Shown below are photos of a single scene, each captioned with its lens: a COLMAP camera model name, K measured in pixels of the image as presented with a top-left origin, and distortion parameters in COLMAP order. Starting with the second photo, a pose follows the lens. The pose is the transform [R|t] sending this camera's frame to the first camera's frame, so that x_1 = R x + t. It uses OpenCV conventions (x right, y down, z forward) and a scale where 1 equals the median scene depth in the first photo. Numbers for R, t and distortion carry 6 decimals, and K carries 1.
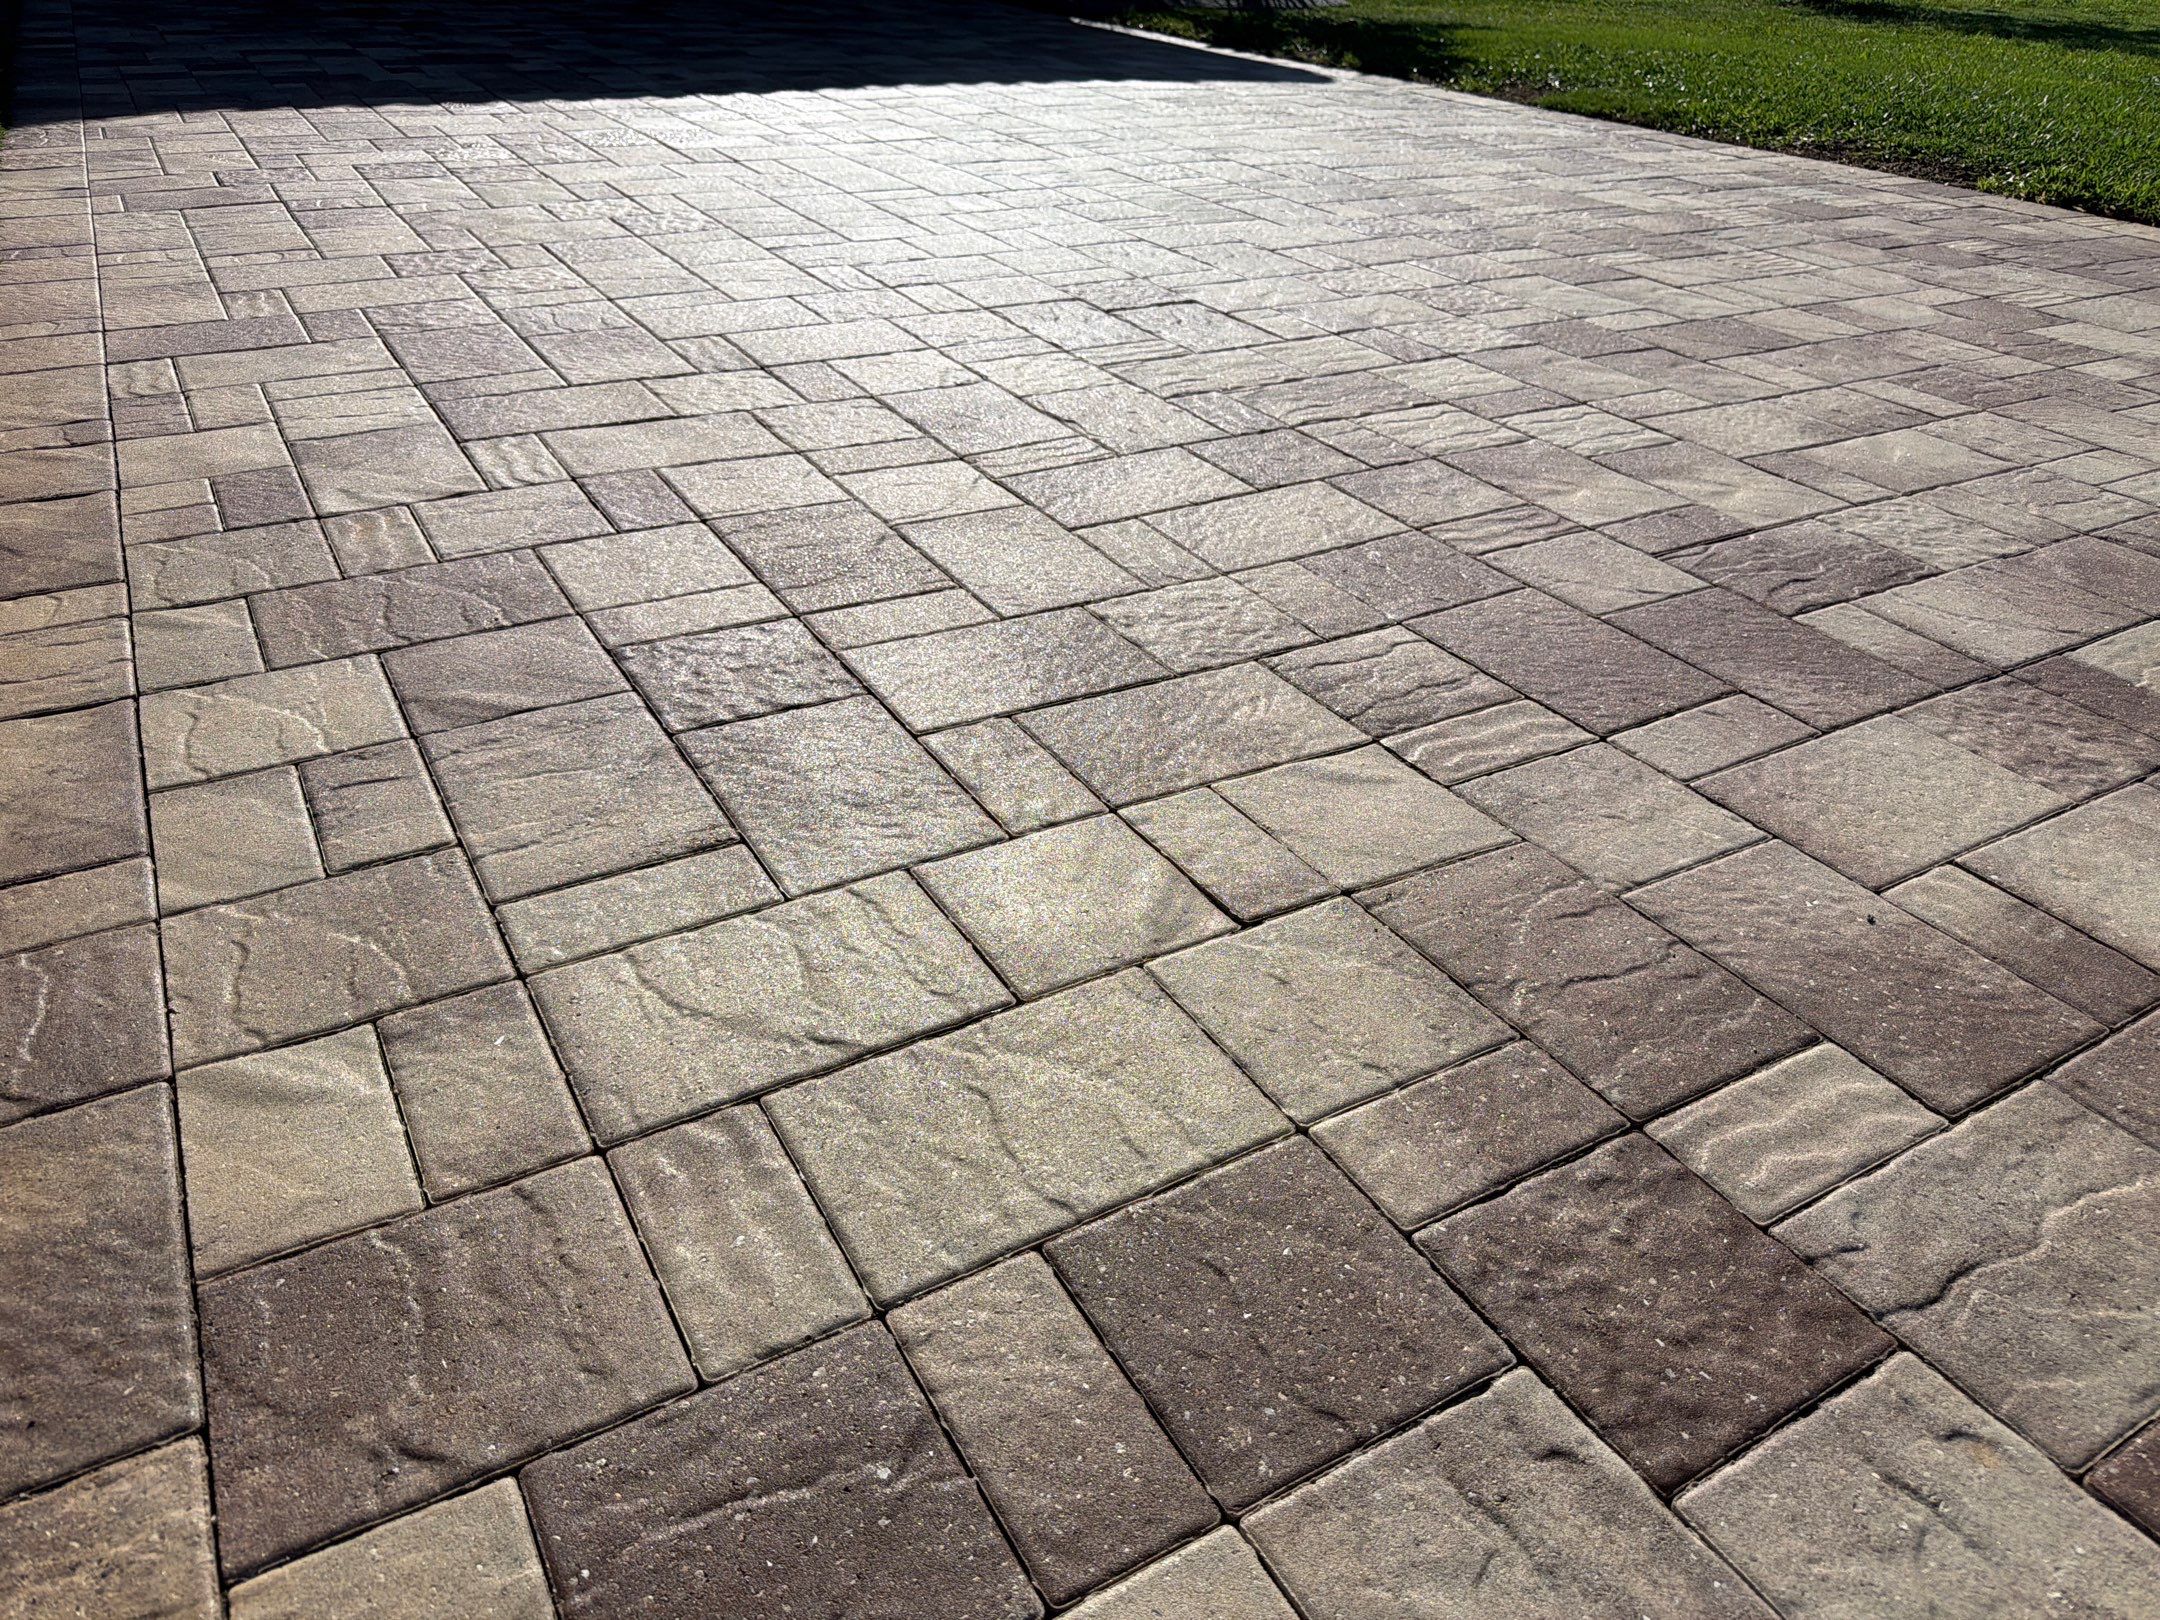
lens RADIAL K [[1520.5, 0, 1085.0], [0, 1520.5, 814.4], [0, 0, 1]] dist [0.153281, -0.253874]
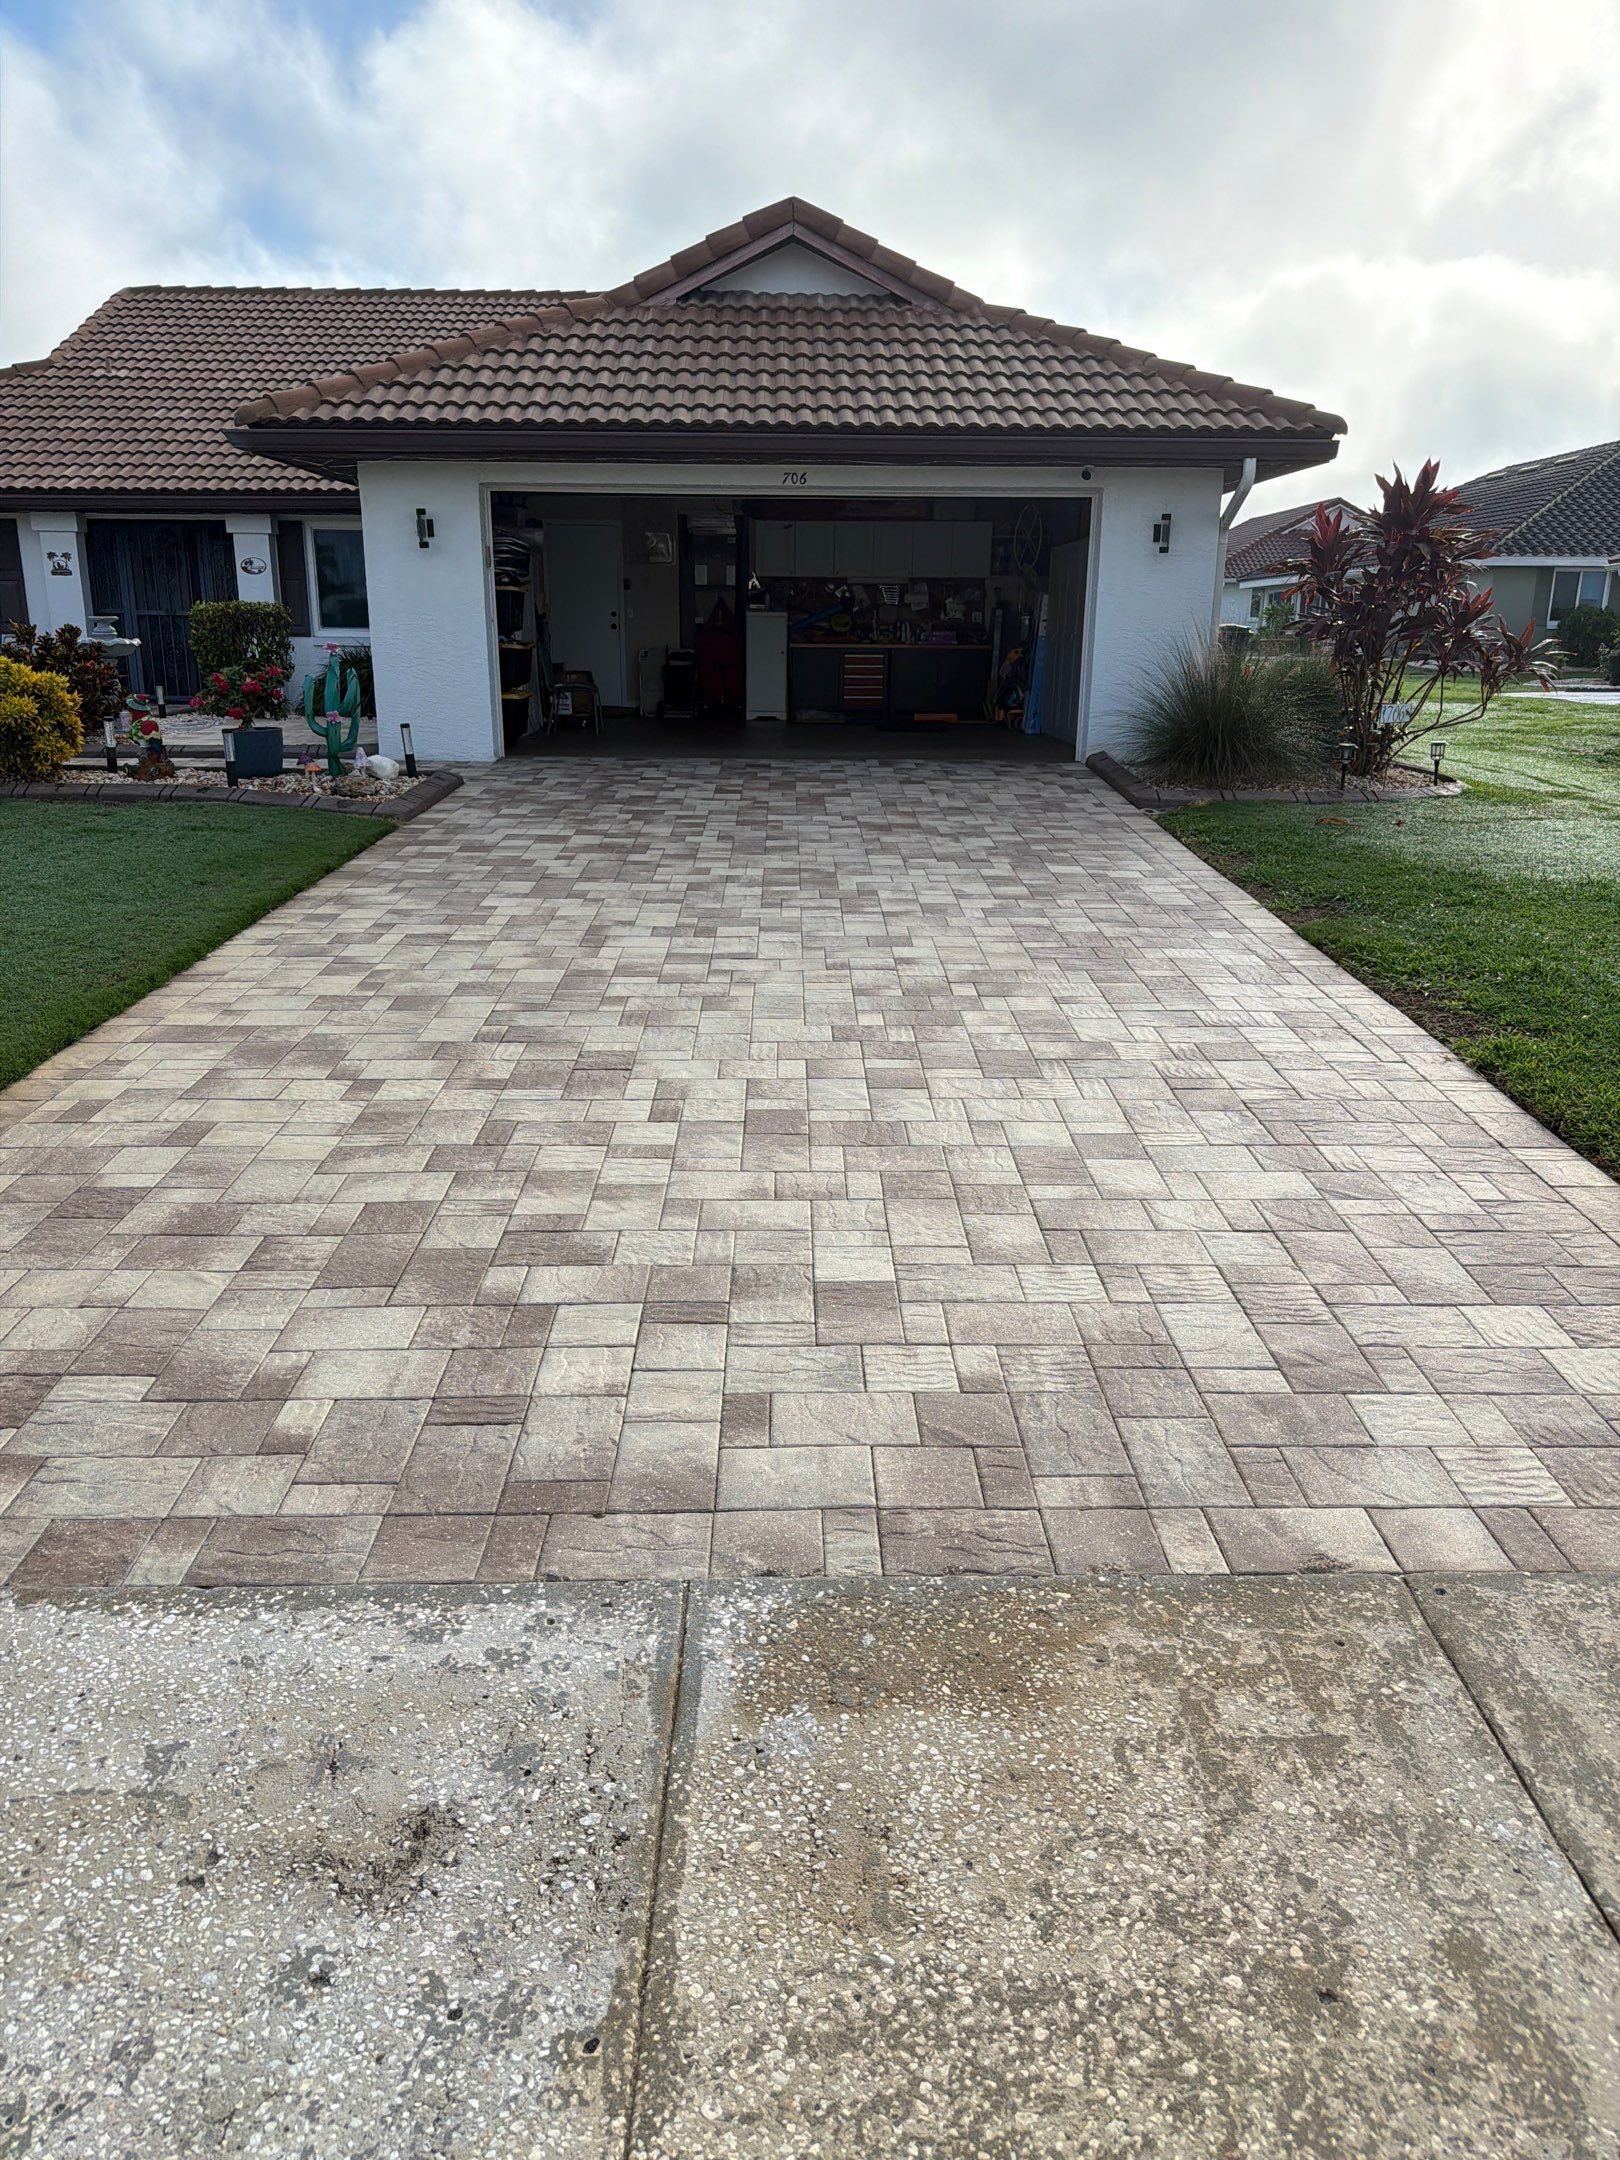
lens RADIAL K [[1533.5, 0, 820.1], [0, 1533.5, 1074.1], [0, 0, 1]] dist [0.103357, -0.143653]
pose [[0.870702, 0.134419, -0.473086, 1.757597], [-0.237824, 0.957057, -0.165778, -0.131297], [0.430486, 0.256855, 0.865279, -0.714847]]
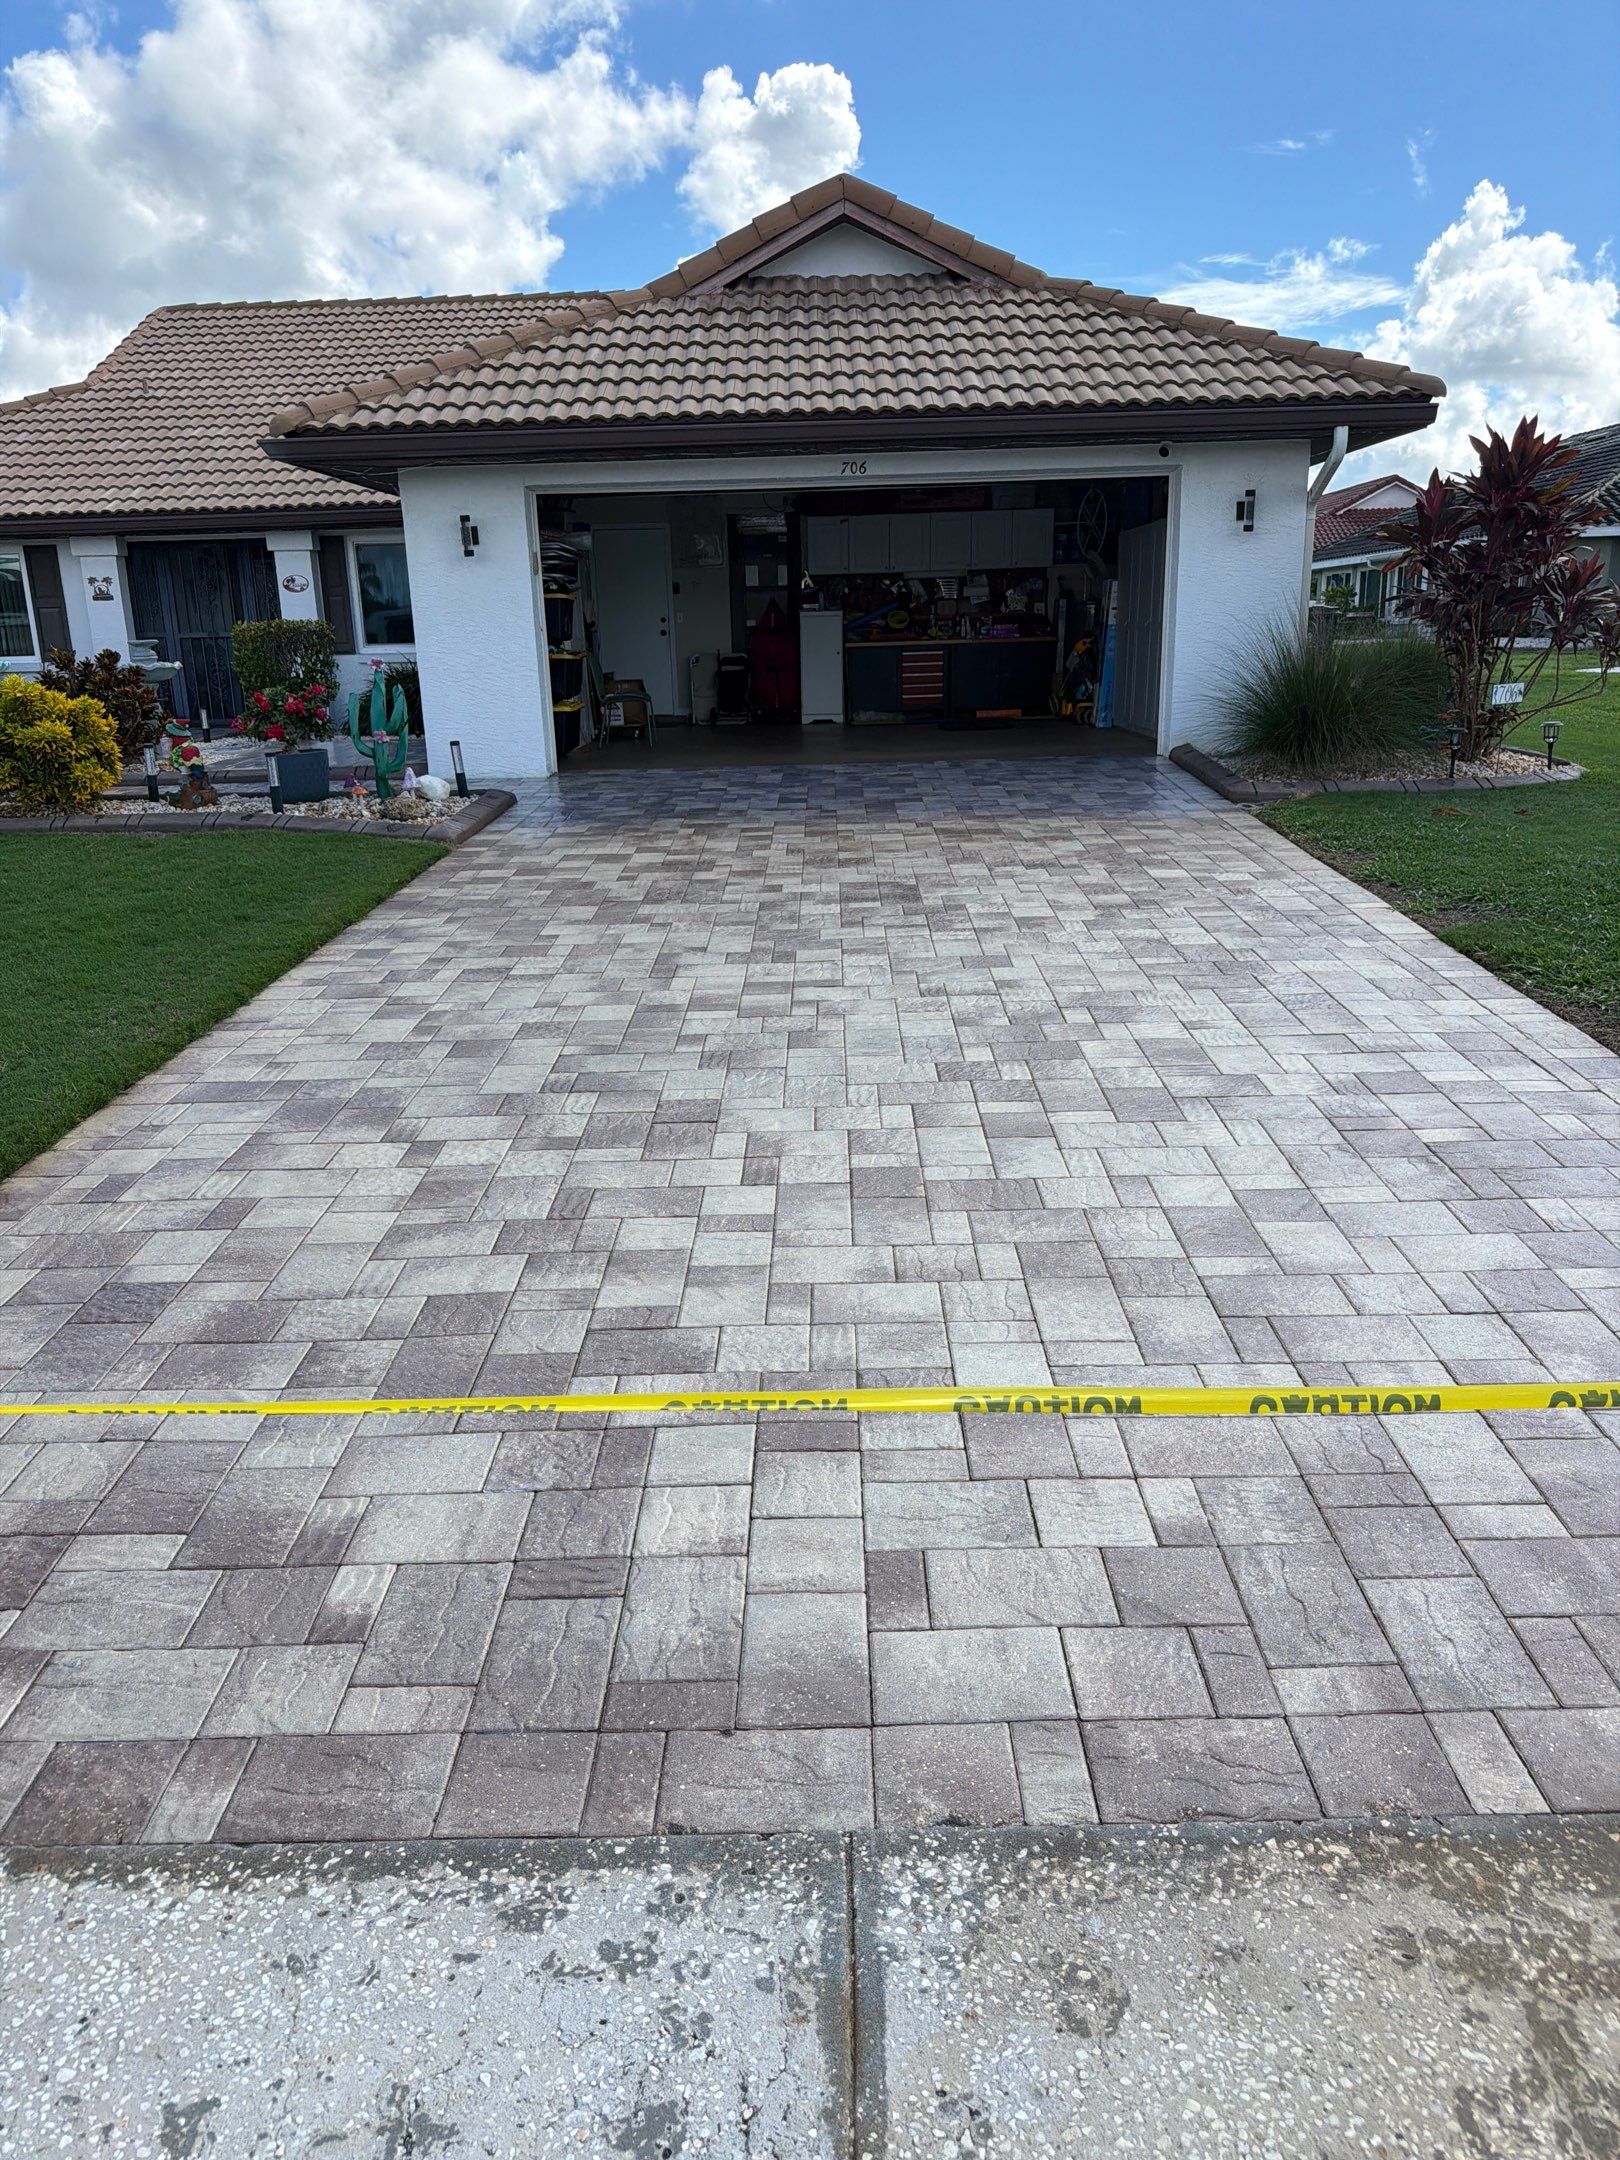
lens RADIAL K [[1533.5, 0, 820.1], [0, 1533.5, 1074.1], [0, 0, 1]] dist [0.103357, -0.143653]
pose [[0.857654, 0.111547, -0.501983, 1.519216], [-0.218204, 0.962890, -0.158841, -0.235863], [0.465636, 0.245765, 0.850166, -0.505694]]
